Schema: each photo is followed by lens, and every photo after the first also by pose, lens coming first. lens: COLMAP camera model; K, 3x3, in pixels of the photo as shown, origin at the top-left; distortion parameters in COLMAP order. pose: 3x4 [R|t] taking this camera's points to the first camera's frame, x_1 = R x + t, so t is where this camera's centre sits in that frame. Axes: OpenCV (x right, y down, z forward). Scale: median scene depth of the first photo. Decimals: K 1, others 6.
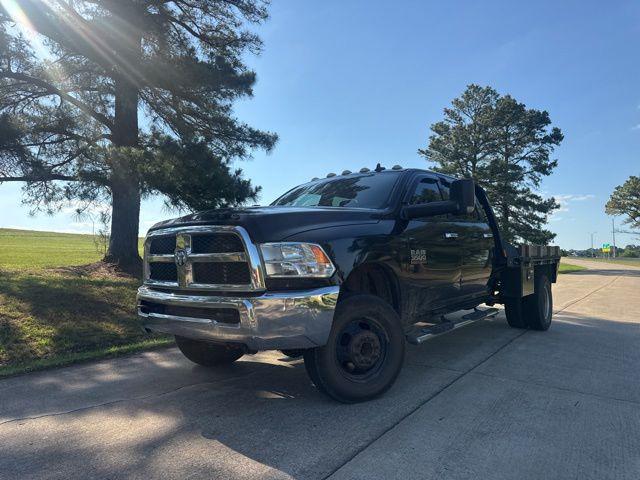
lens RADIAL K [[423.2, 0, 318.5], [0, 423.2, 238.2], [0, 0, 1]] dist [0.042277, -0.042410]
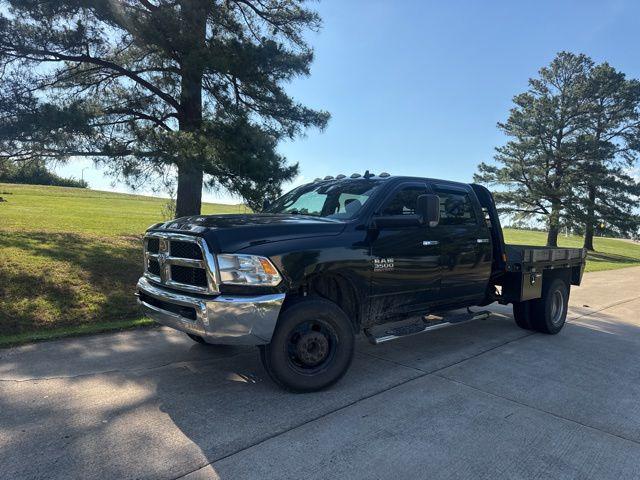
lens RADIAL K [[420.8, 0, 320.0], [0, 420.8, 240.0], [0, 0, 1]] dist [0.038417, -0.040418]
pose [[0.987162, 0.051751, -0.151105, 0.089140], [-0.041345, 0.996604, 0.071211, -0.033788], [0.154277, -0.064049, 0.985950, -0.028241]]
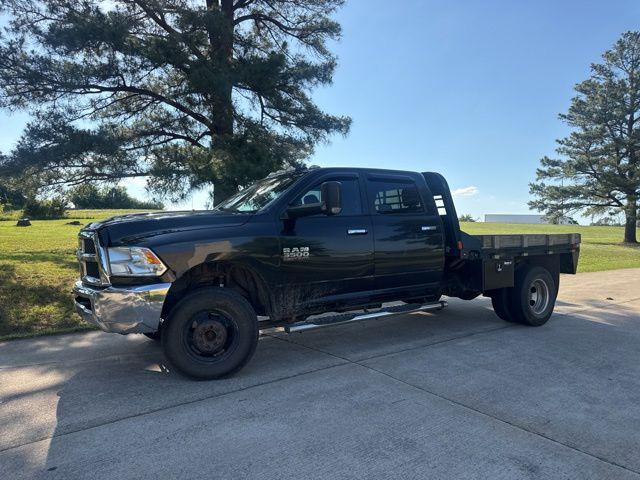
lens RADIAL K [[416.4, 0, 320.0], [0, 416.4, 240.0], [0, 0, 1]] dist [0.040264, -0.035341]
pose [[0.958018, -0.000010, -0.286707, 0.229148], [0.016100, 0.998424, 0.053759, -0.018747], [0.286255, -0.056118, 0.956509, 0.000062]]
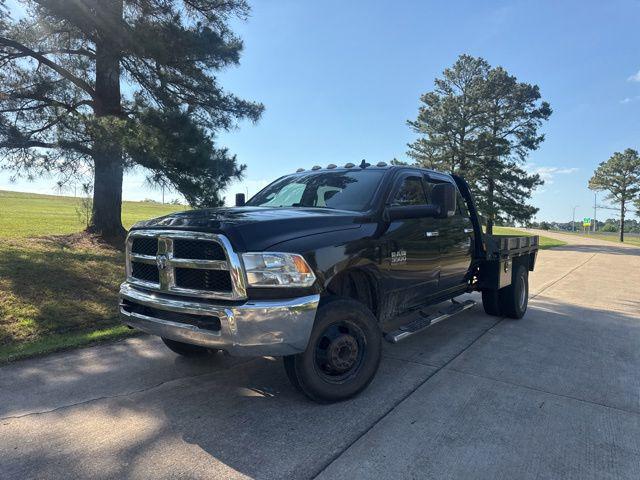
lens RADIAL K [[422.9, 0, 315.5], [0, 422.9, 237.4], [0, 0, 1]] dist [0.038651, -0.037499]
pose [[0.999385, 0.021697, 0.027535, 0.002471], [-0.023586, 0.997249, 0.070265, -0.027836], [-0.025935, -0.070871, 0.997148, -0.002068]]
